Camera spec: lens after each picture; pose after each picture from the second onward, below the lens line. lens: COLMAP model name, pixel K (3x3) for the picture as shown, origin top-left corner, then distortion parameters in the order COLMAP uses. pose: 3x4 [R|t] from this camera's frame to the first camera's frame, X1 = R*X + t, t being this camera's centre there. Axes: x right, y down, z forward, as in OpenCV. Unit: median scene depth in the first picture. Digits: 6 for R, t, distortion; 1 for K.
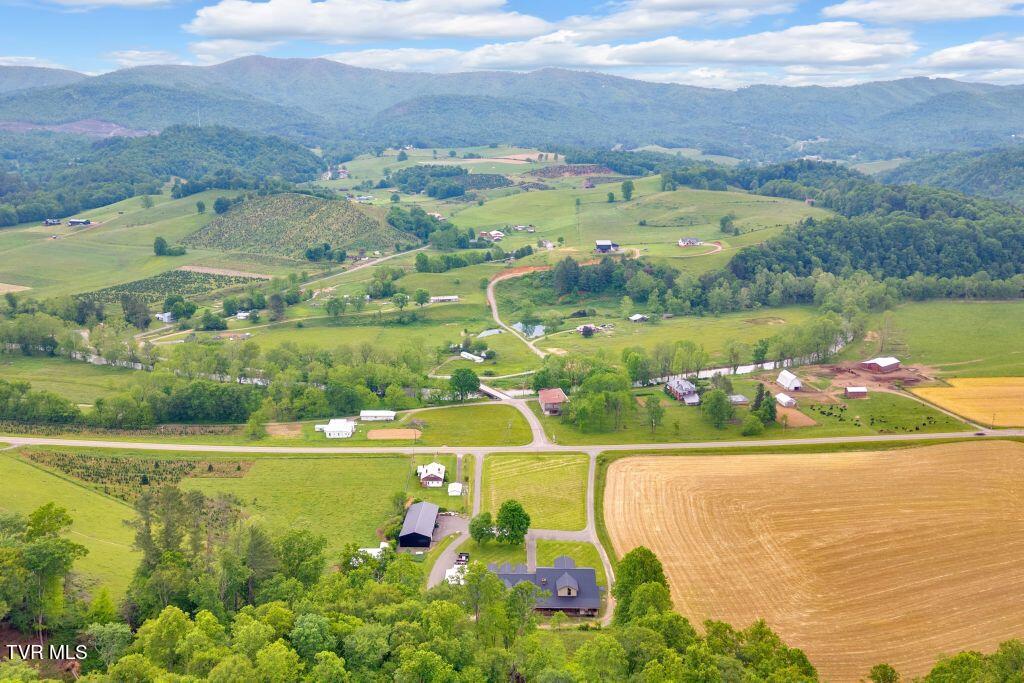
lens RADIAL K [[808.8, 0, 512.0], [0, 808.8, 341.5], [0, 0, 1]] dist [0.094163, -0.186238]
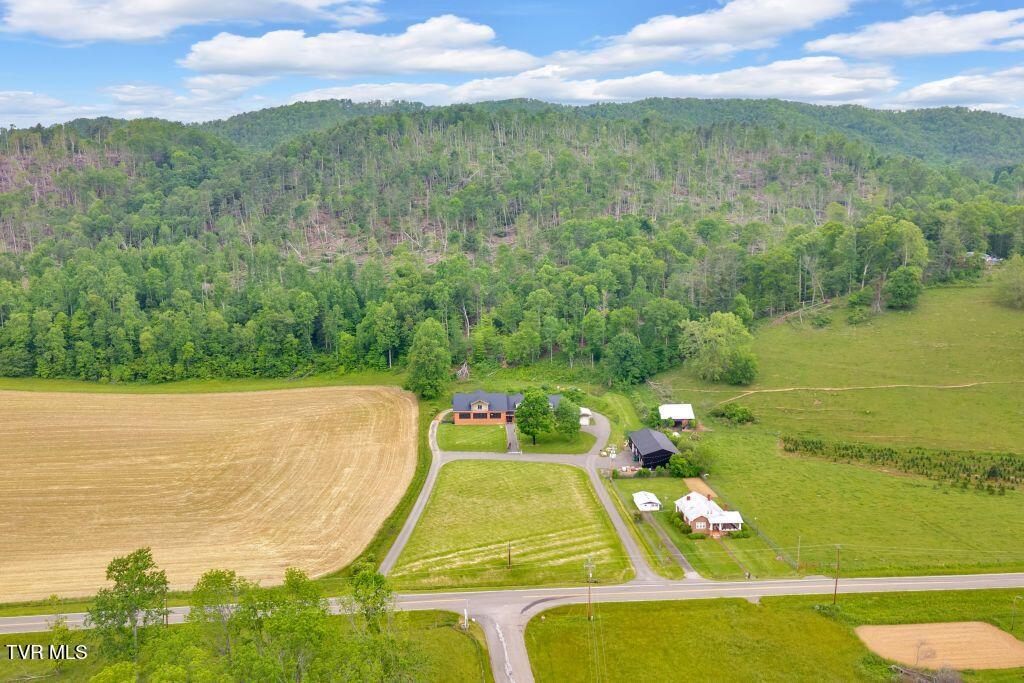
lens RADIAL K [[809.7, 0, 512.0], [0, 809.7, 341.5], [0, 0, 1]] dist [0.060237, -0.084721]
pose [[-0.998911, 0.000276, -0.046658, 0.027176], [-0.017393, 0.925699, 0.377860, -0.070679], [0.043295, 0.378260, -0.924686, 0.715643]]
